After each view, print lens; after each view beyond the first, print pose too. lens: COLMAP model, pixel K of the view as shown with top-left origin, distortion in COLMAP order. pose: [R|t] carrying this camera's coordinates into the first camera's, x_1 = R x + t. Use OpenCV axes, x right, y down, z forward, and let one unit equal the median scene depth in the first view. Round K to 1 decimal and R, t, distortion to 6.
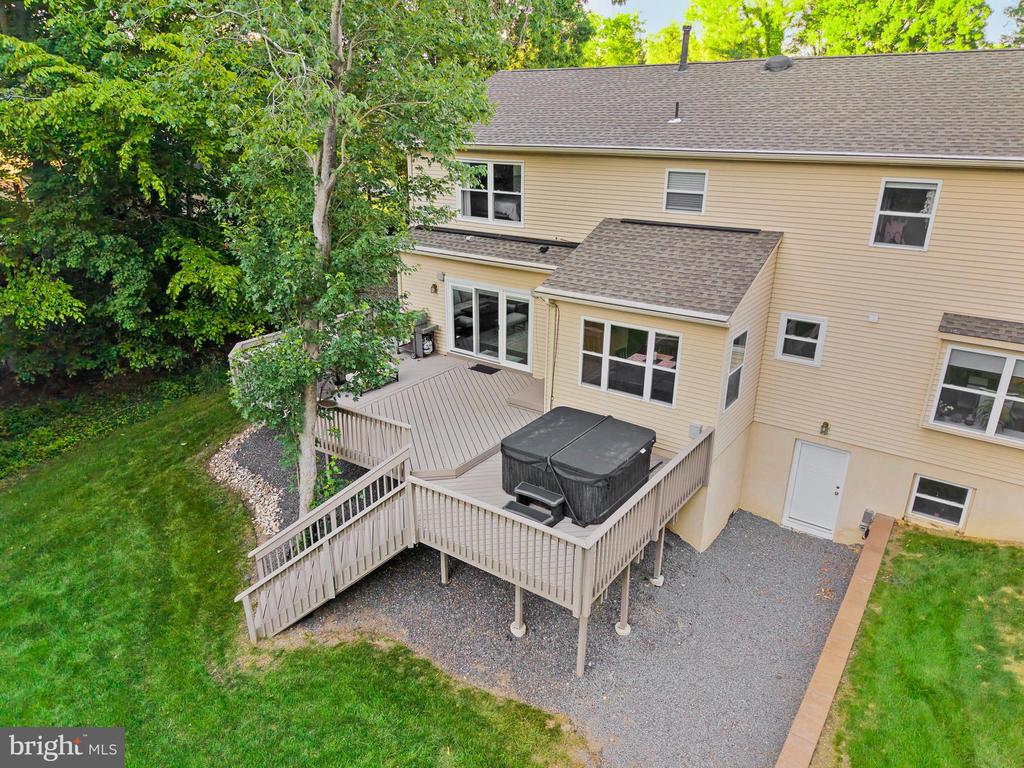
lens RADIAL K [[691.9, 0, 510.1], [0, 691.9, 385.7], [0, 0, 1]] dist [0.008664, 0.000578]
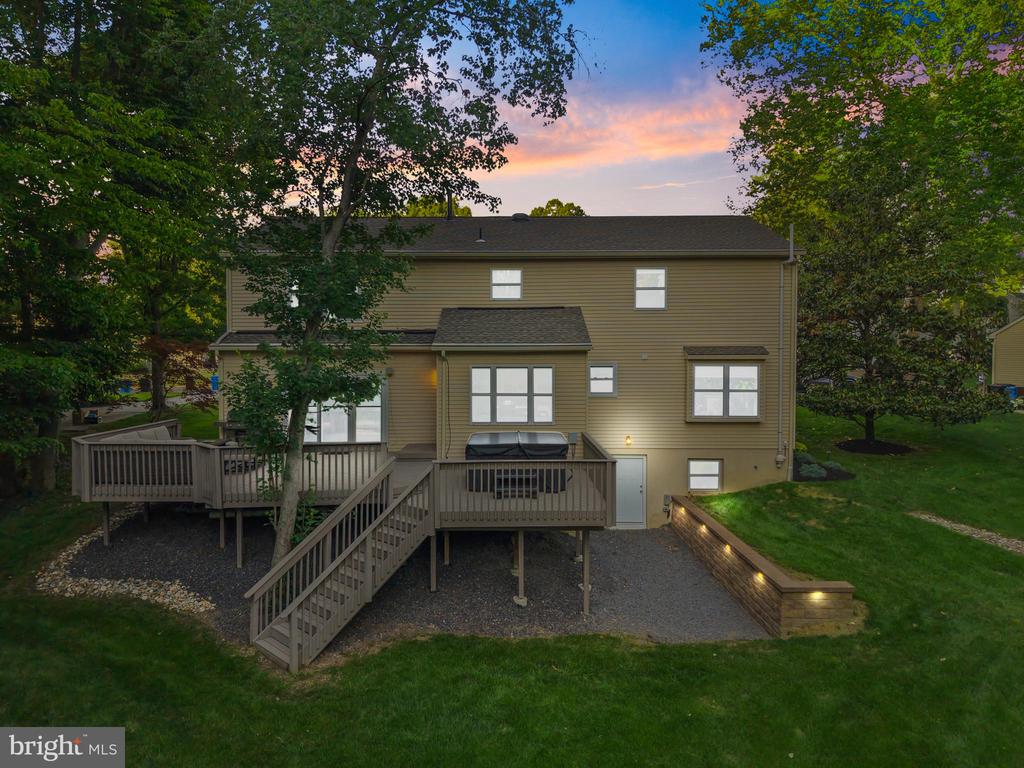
lens RADIAL K [[691.9, 0, 510.1], [0, 691.9, 385.7], [0, 0, 1]] dist [0.008664, 0.000578]
pose [[0.811652, -0.029024, 0.583420, -0.579668], [0.213300, 0.944525, -0.249752, 0.265895], [-0.543806, 0.327155, 0.772816, 0.018458]]
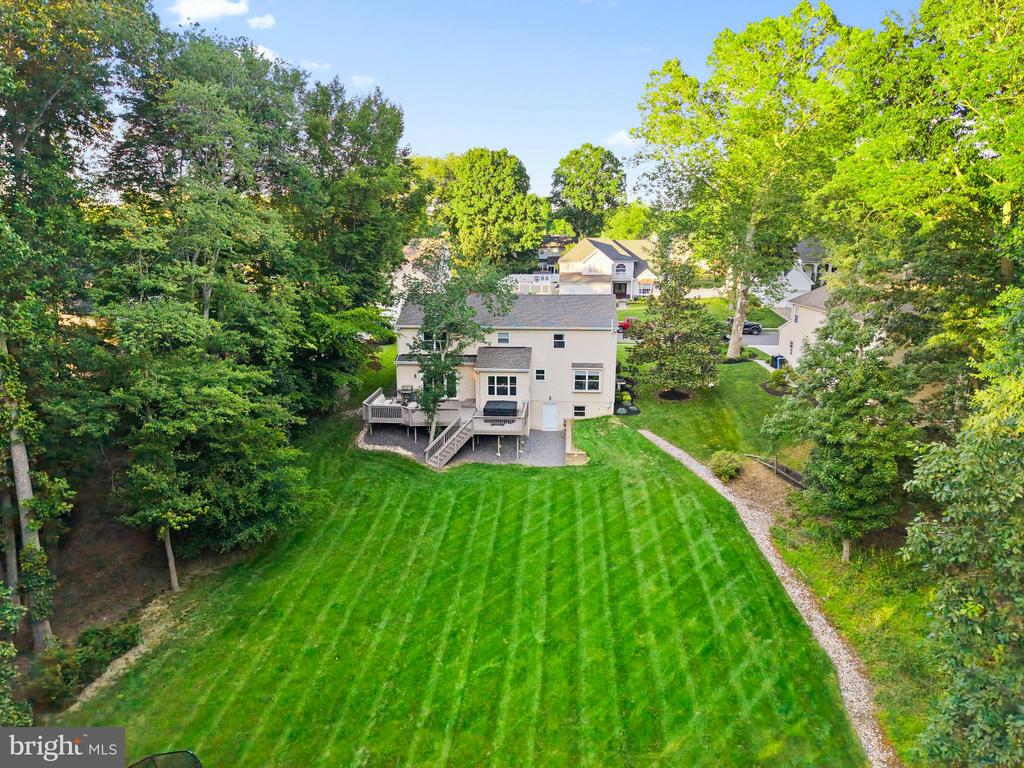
lens RADIAL K [[691.9, 0, 510.1], [0, 691.9, 385.7], [0, 0, 1]] dist [0.008664, 0.000578]
pose [[0.861538, -0.125336, 0.491978, -1.592354], [0.190627, 0.978005, -0.084666, 0.280393], [-0.470545, 0.166727, 0.866481, -2.178109]]
